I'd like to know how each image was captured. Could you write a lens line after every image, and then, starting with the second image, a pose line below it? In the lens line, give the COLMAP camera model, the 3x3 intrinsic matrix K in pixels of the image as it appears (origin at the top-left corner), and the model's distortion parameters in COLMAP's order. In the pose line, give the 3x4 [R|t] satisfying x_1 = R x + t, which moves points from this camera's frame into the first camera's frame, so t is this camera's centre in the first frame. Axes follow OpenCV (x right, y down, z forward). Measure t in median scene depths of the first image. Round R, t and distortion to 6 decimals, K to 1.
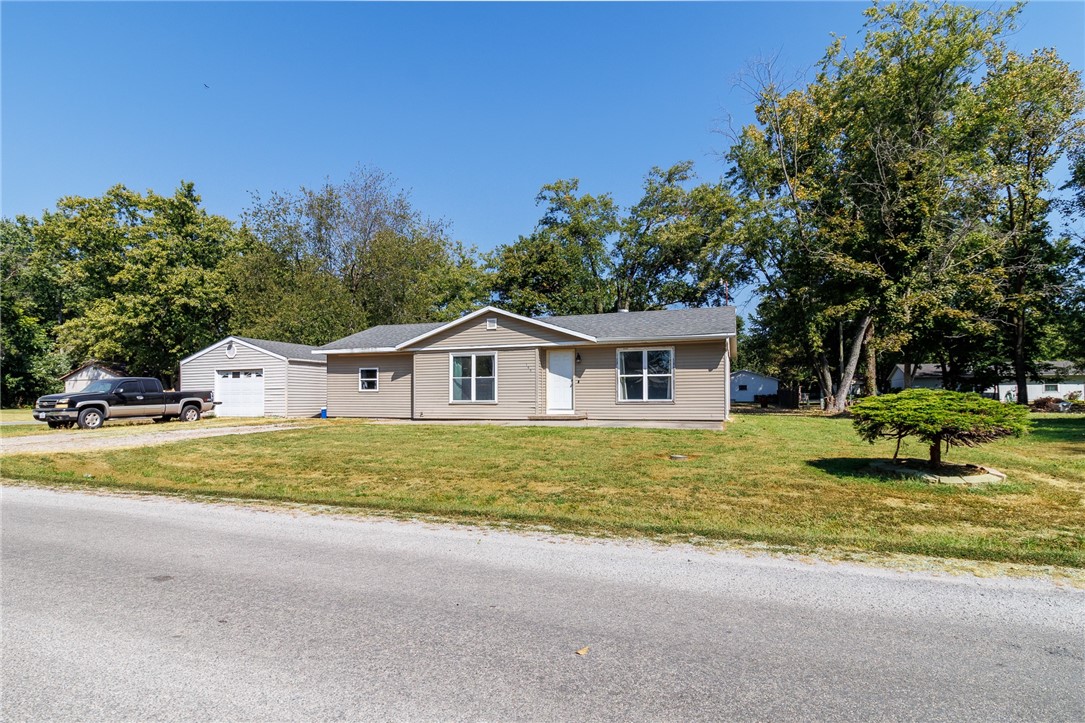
lens RADIAL K [[571.6, 0, 543.2], [0, 571.6, 398.7], [0, 0, 1]] dist [0.001281, 0.010918]
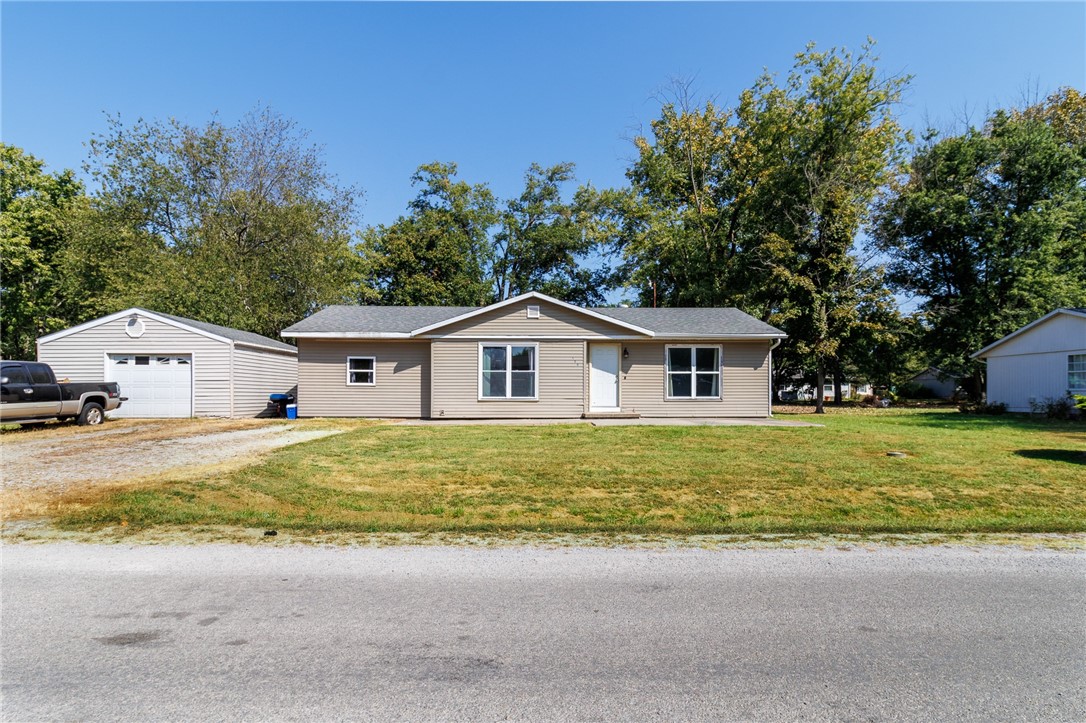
lens RADIAL K [[572.1, 0, 543.7], [0, 572.1, 398.7], [0, 0, 1]] dist [0.001281, 0.010918]
pose [[0.932932, 0.002667, 0.360042, -0.373438], [-0.005117, 0.999970, 0.005852, 0.000294], [-0.360015, -0.007301, 0.932918, 0.147356]]
